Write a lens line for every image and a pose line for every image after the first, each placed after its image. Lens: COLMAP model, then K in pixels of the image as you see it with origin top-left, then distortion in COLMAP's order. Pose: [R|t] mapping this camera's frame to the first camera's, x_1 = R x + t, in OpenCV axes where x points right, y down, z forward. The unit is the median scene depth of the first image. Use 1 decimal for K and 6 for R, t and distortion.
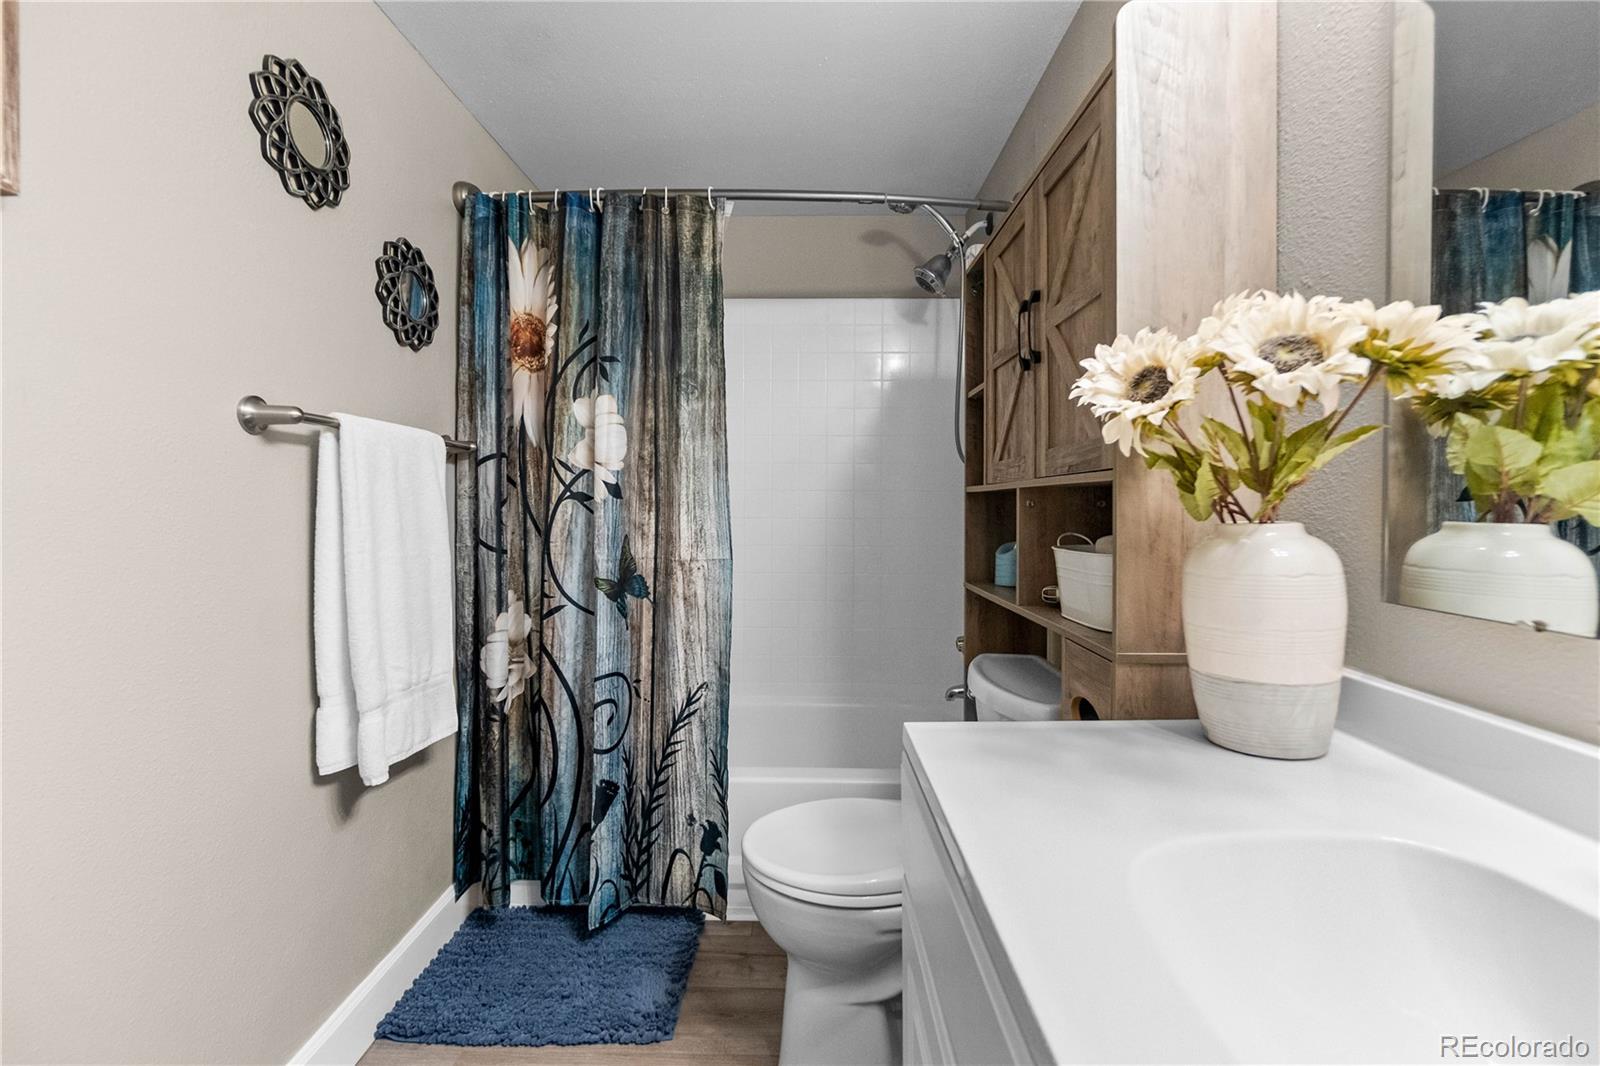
lens RADIAL K [[669.9, 0, 800.3], [0, 669.9, 507.0], [0, 0, 1]] dist [-0.004427, -0.000137]
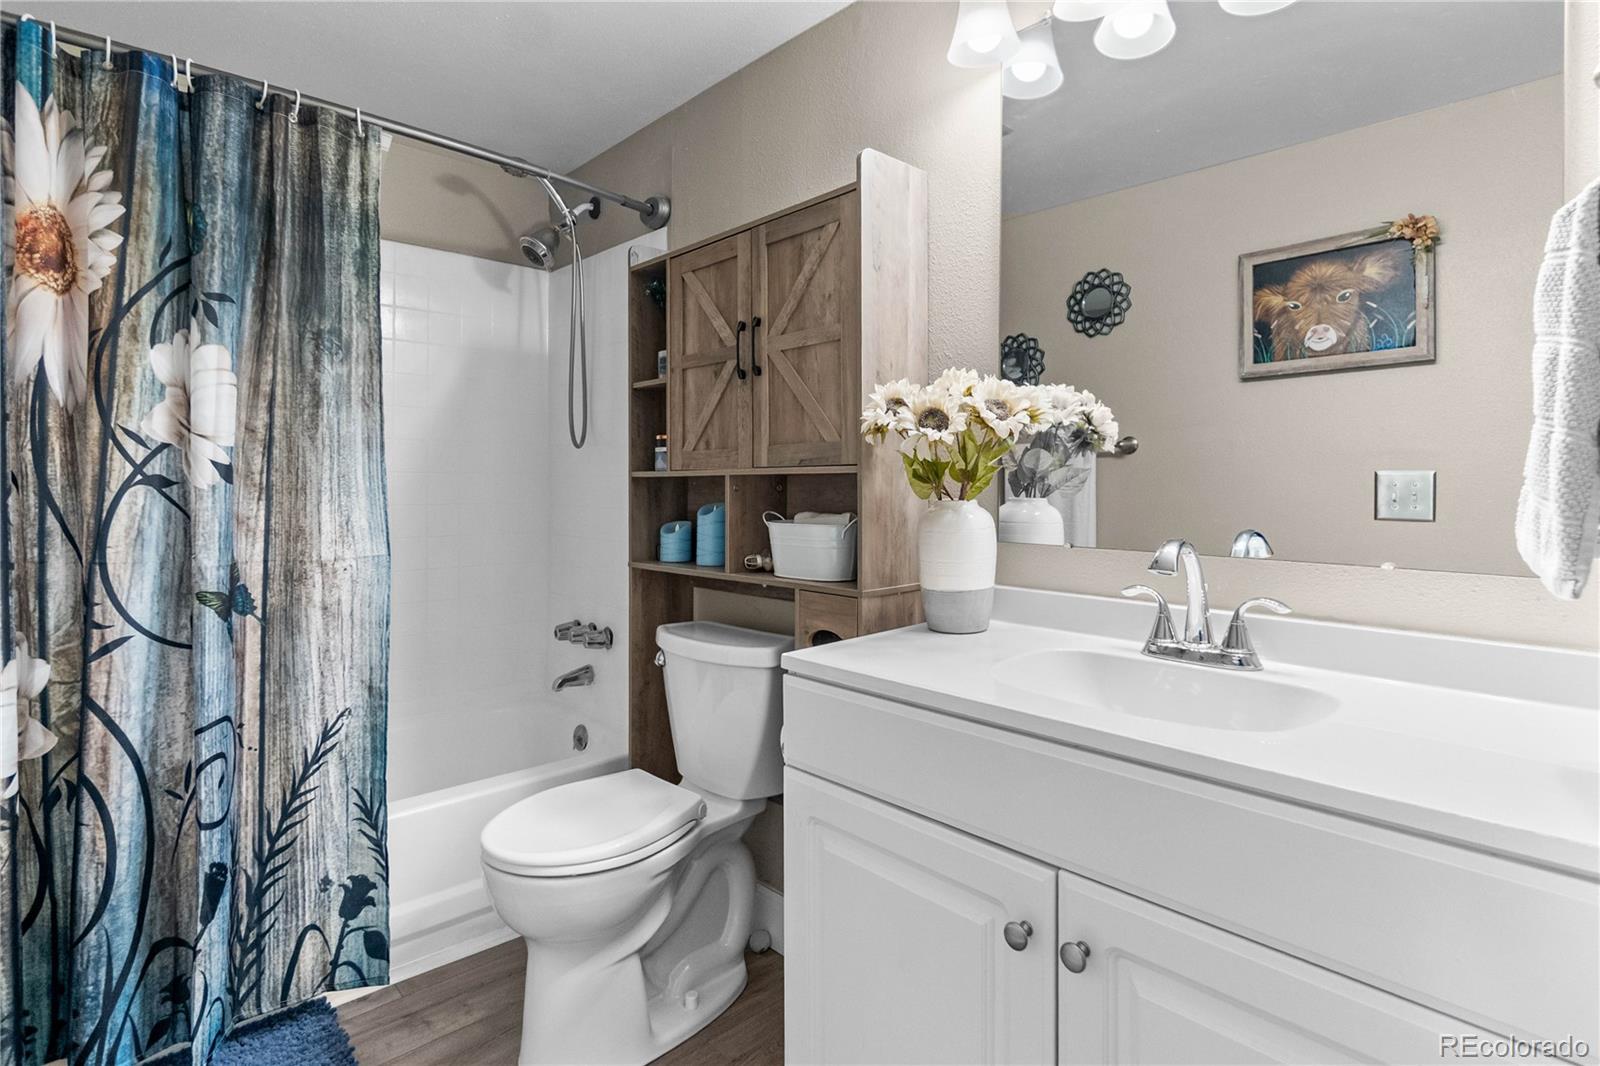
lens RADIAL K [[785.9, 0, 788.9], [0, 785.9, 484.1], [0, 0, 1]] dist [-0.001141, -0.000580]
pose [[0.728082, -0.003029, 0.685483, -0.411612], [0.006438, 0.999976, -0.002420, -0.005982], [-0.685460, 0.006175, 0.728084, -0.070639]]
